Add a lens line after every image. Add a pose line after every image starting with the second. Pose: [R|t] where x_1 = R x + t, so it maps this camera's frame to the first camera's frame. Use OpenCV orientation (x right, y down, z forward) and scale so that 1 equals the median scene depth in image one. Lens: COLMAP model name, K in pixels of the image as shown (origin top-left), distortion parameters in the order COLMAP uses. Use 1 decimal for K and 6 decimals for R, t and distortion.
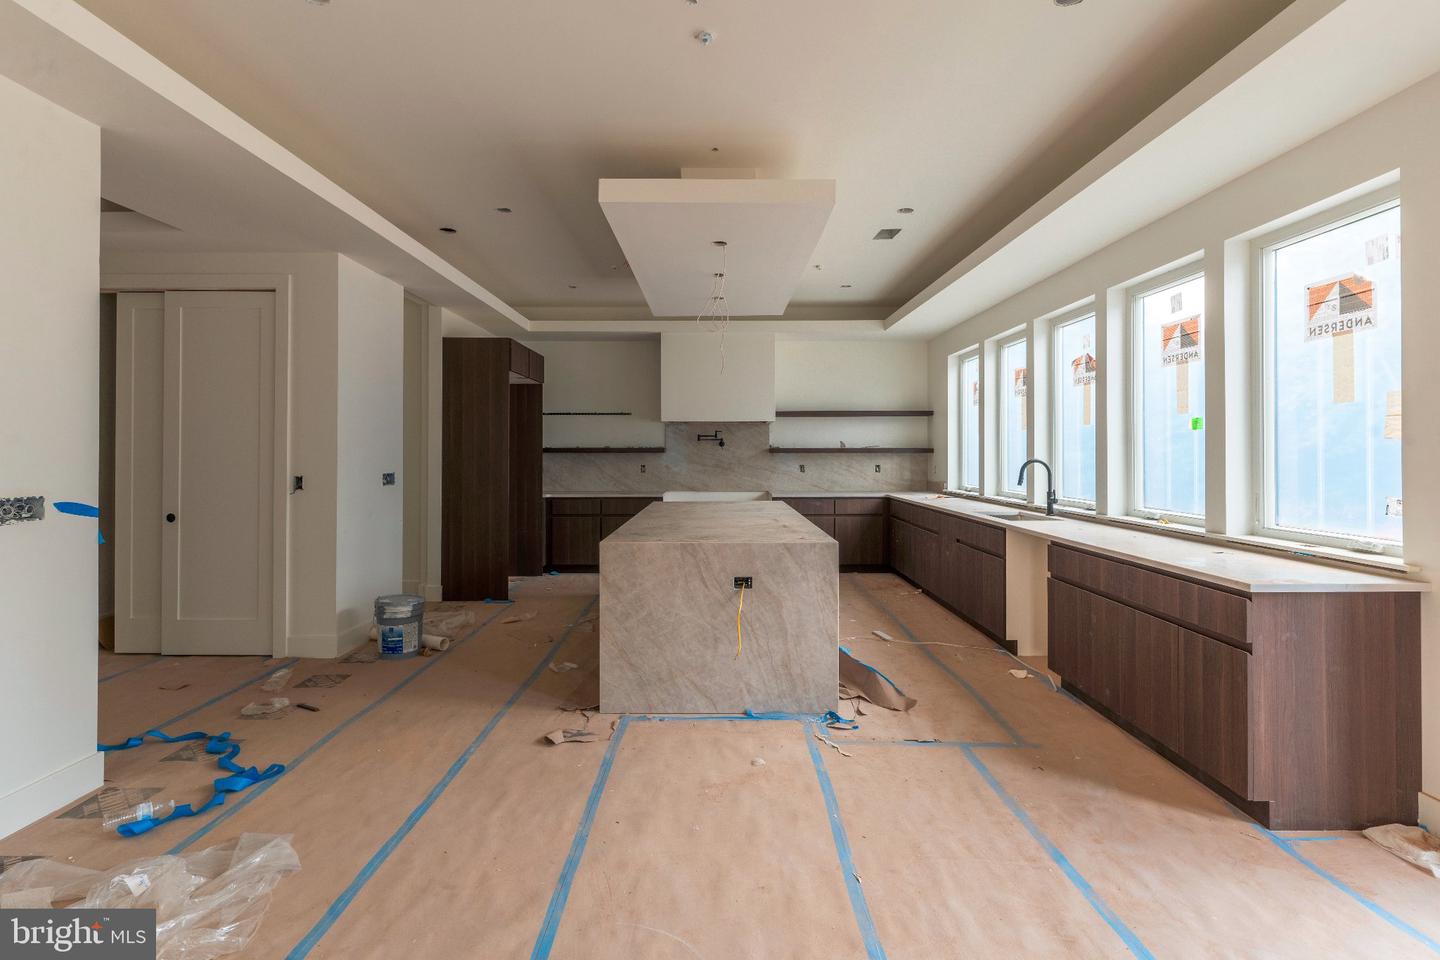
lens RADIAL K [[698.3, 0, 723.6], [0, 698.3, 464.3], [0, 0, 1]] dist [0.000079, 0.000799]
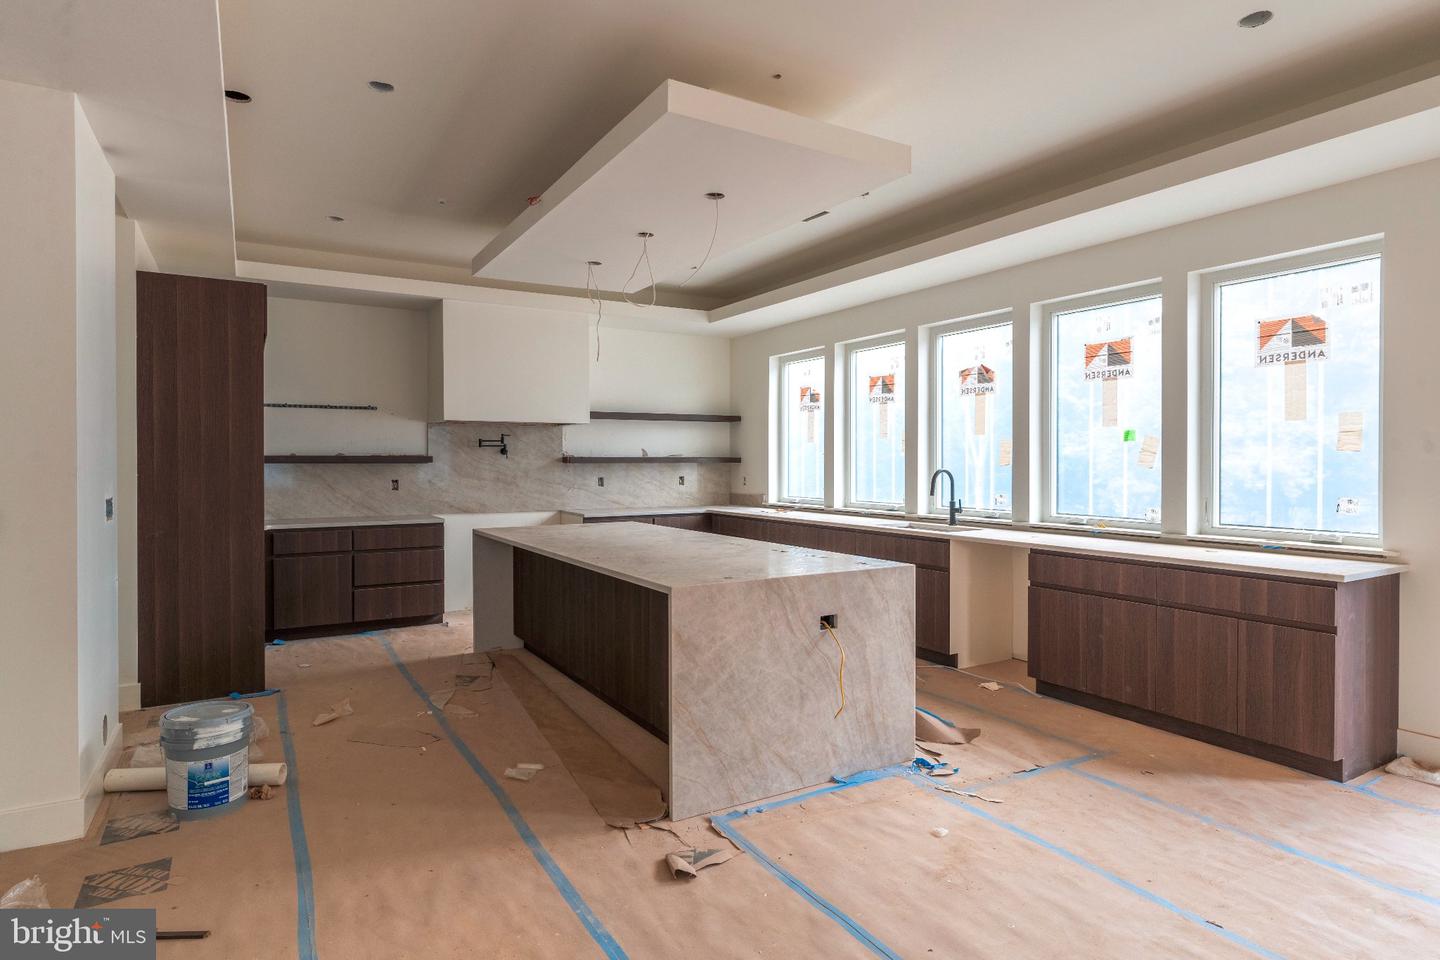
lens RADIAL K [[792.5, 0, 724.2], [0, 792.5, 488.3], [0, 0, 1]] dist [-0.001579, -0.000371]
pose [[0.862337, -0.017674, 0.506026, -0.542269], [0.009471, 0.999779, 0.018781, -0.005214], [-0.506246, -0.011403, 0.862314, 0.265867]]
